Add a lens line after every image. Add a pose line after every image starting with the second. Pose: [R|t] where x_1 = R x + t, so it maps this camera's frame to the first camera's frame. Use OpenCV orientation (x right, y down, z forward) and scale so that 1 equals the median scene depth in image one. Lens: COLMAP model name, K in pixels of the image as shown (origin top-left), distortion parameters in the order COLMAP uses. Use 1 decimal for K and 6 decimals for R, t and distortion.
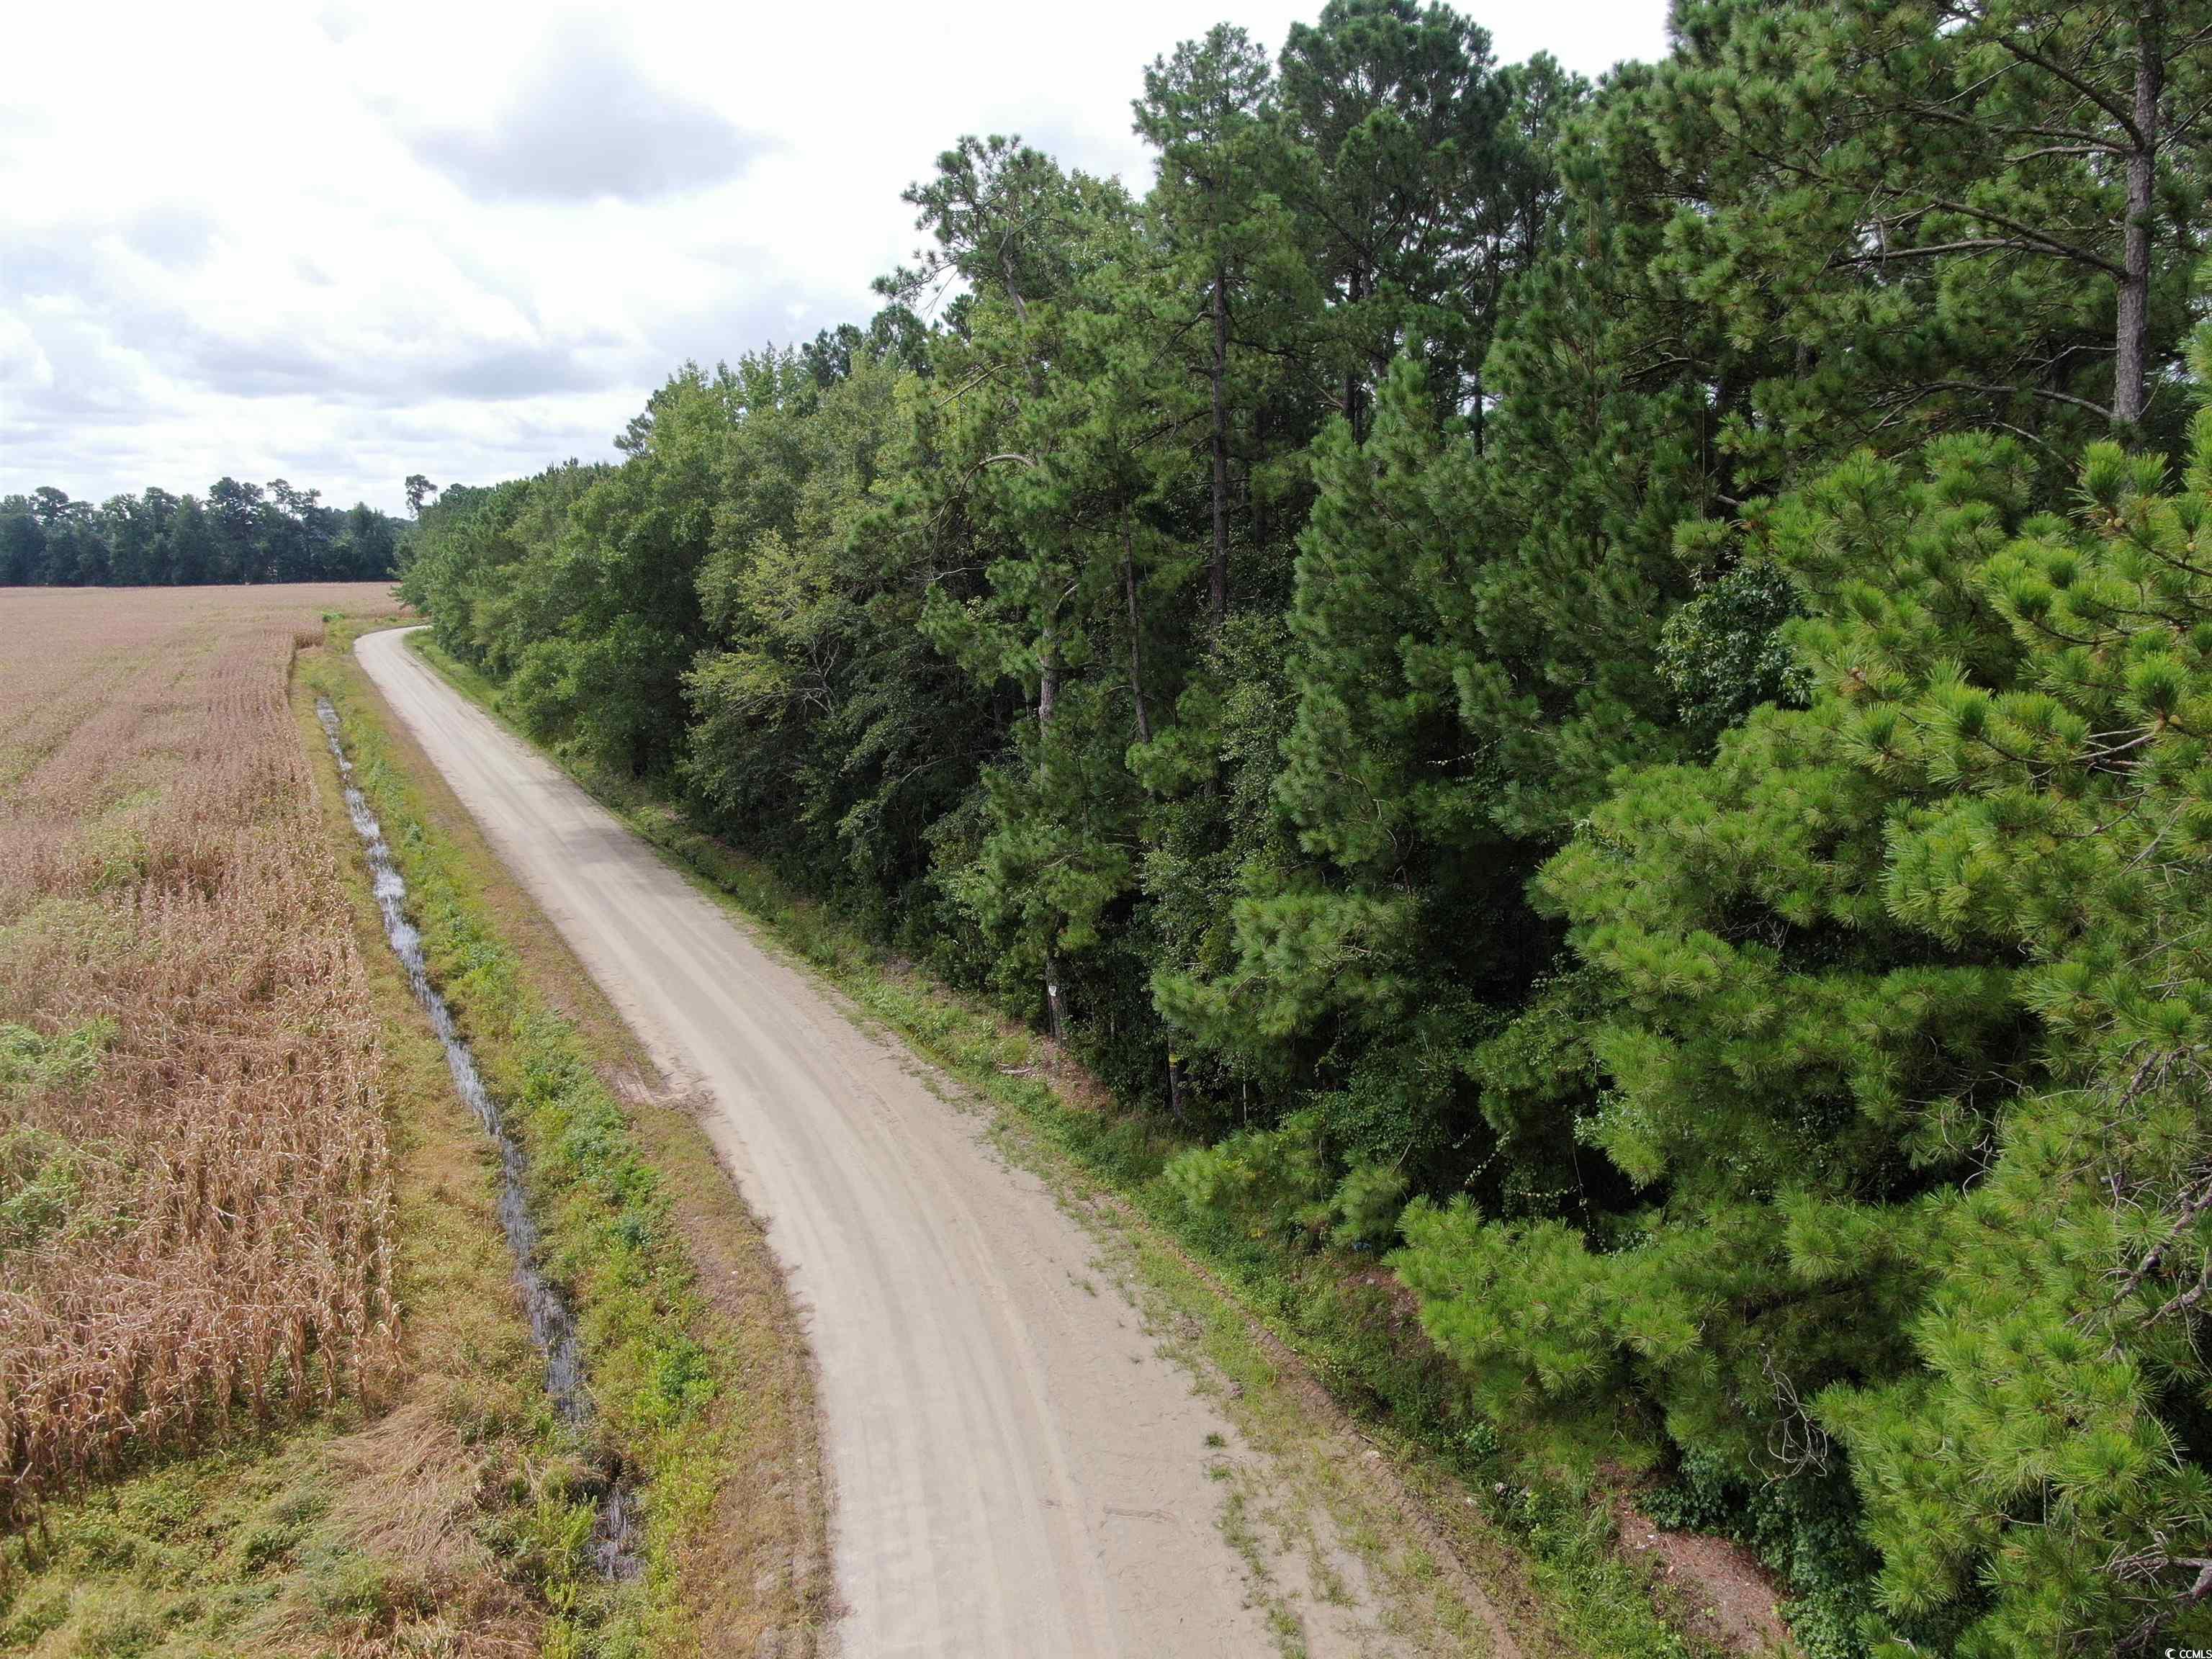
lens RADIAL K [[1576.9, 0, 1106.8], [0, 1576.9, 833.2], [0, 0, 1]] dist [-0.021247, 0.008600]
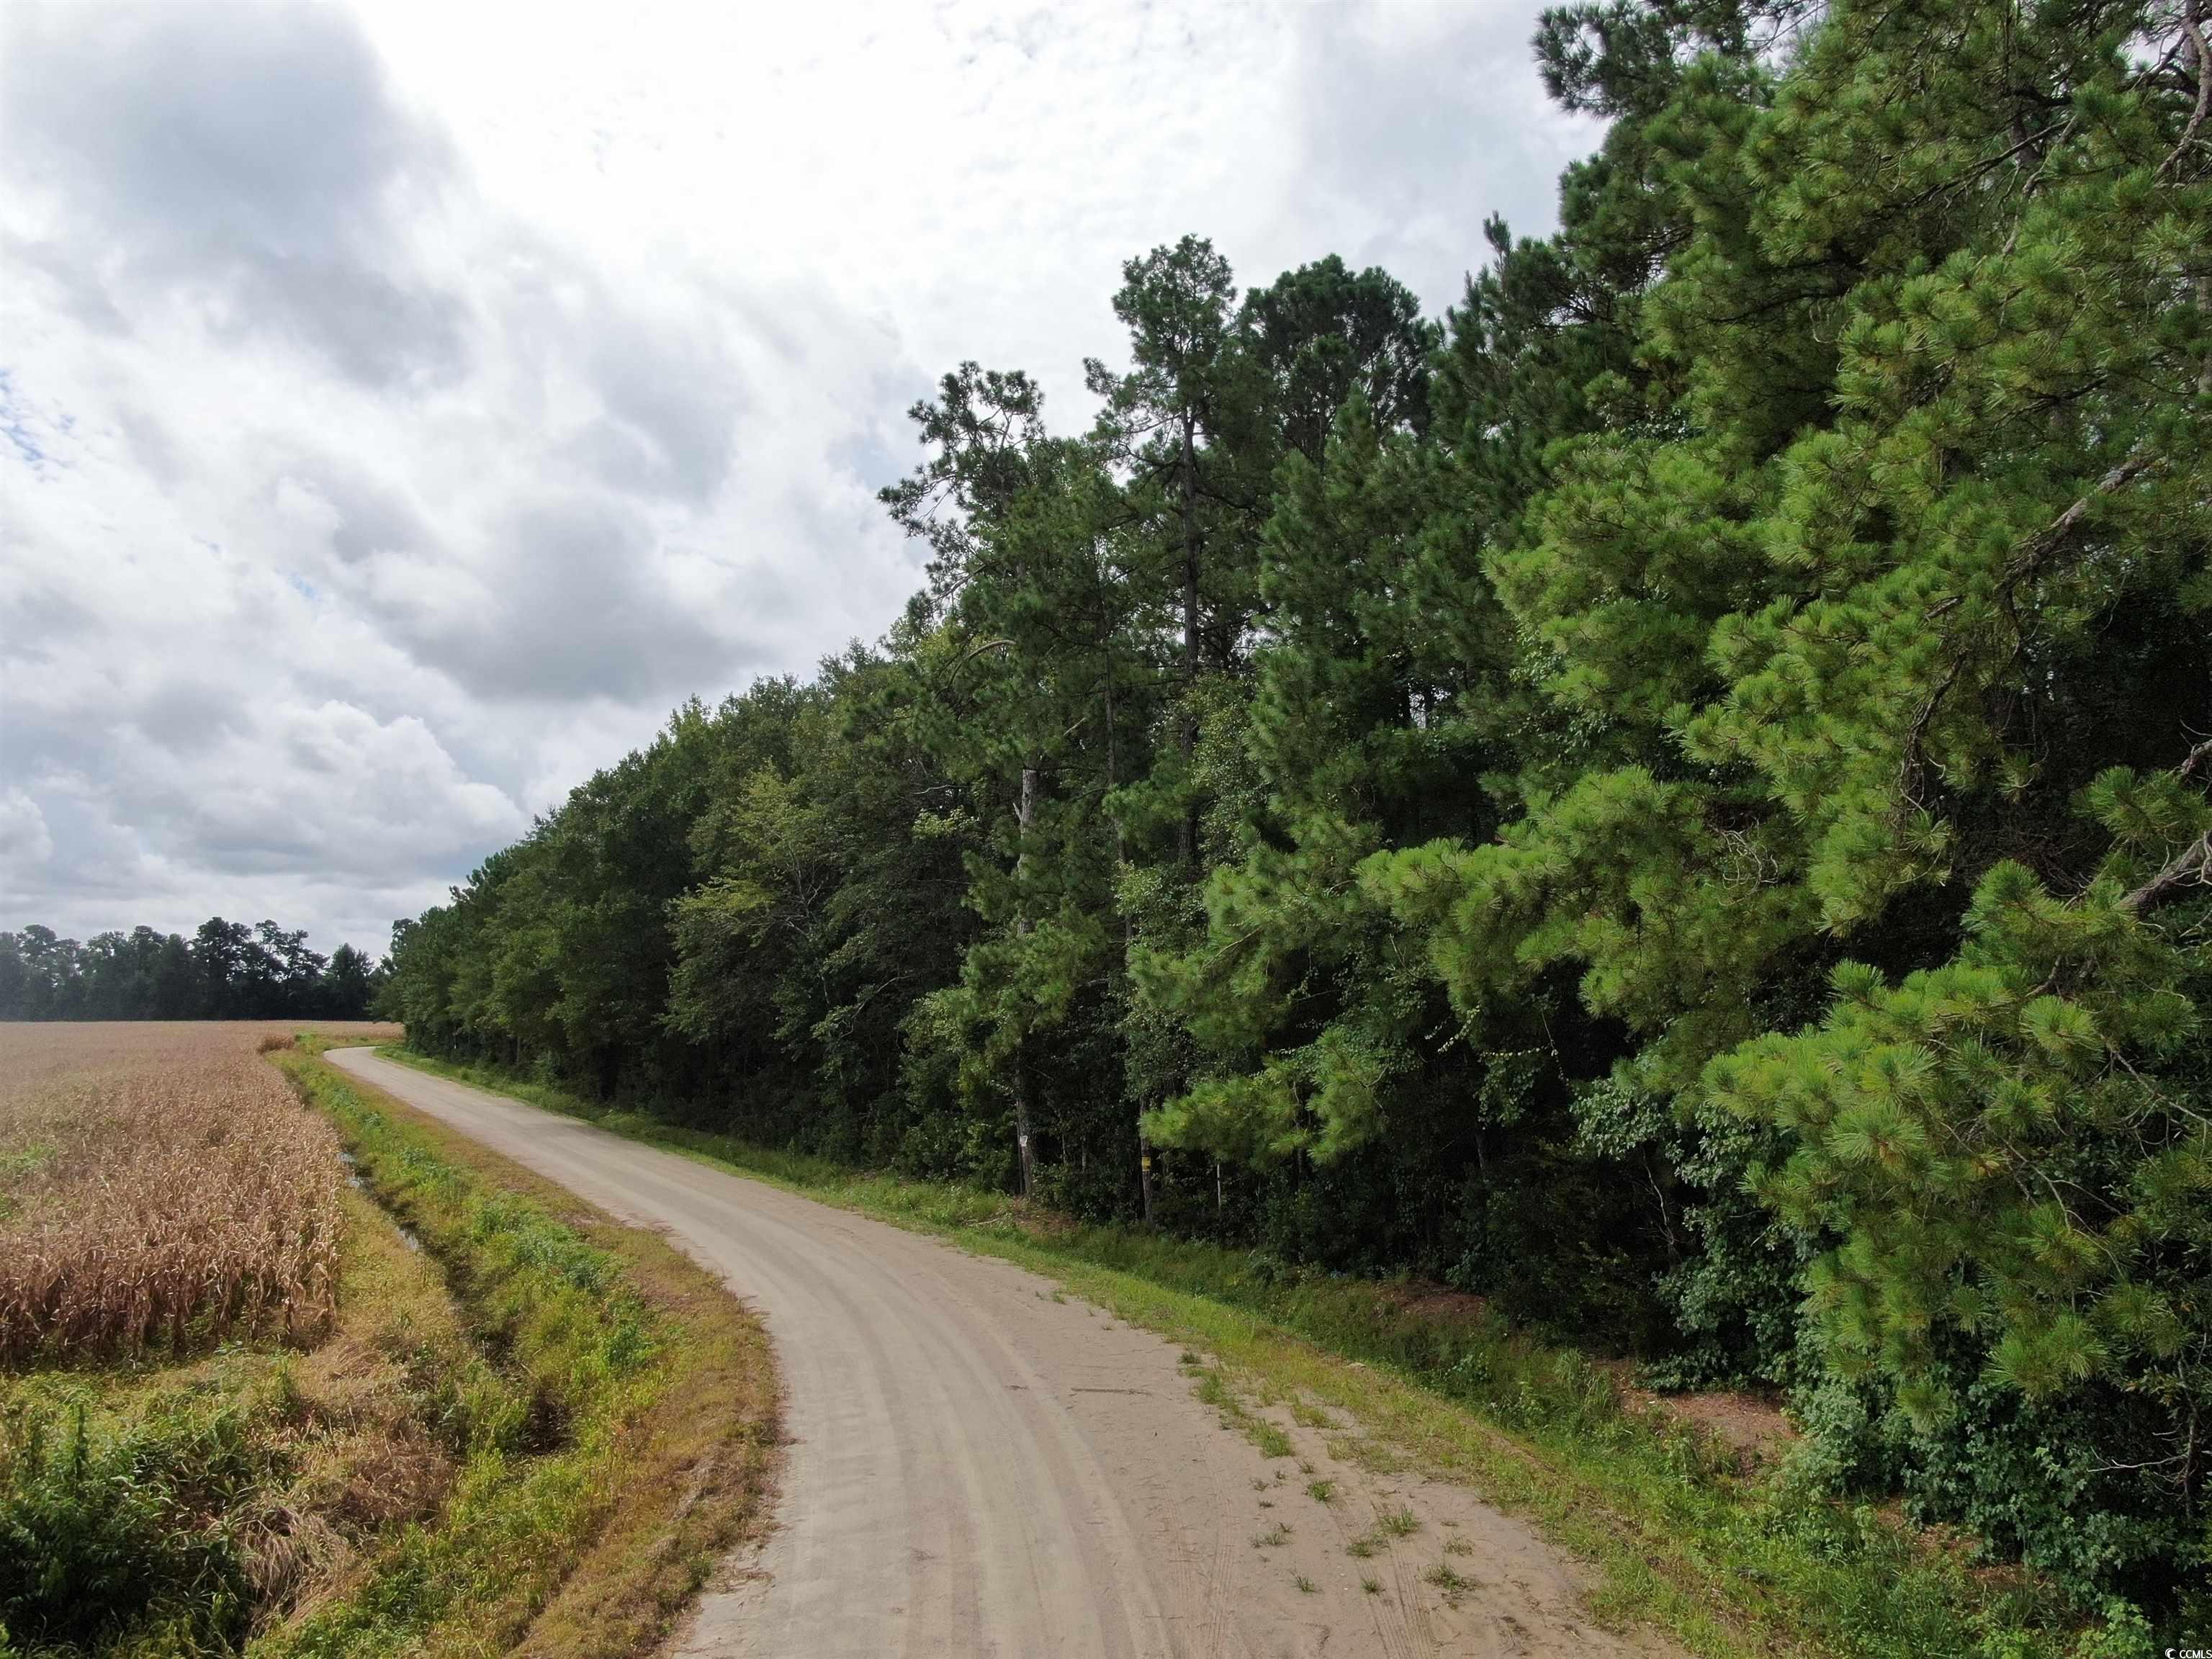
lens RADIAL K [[1576.9, 0, 1104.1], [0, 1576.9, 848.2], [0, 0, 1]] dist [-0.021247, 0.008600]
pose [[0.999765, 0.015544, 0.015085, -0.001270], [-0.010382, 0.955111, -0.296066, 0.180296], [-0.019010, 0.295840, 0.955048, 0.001064]]
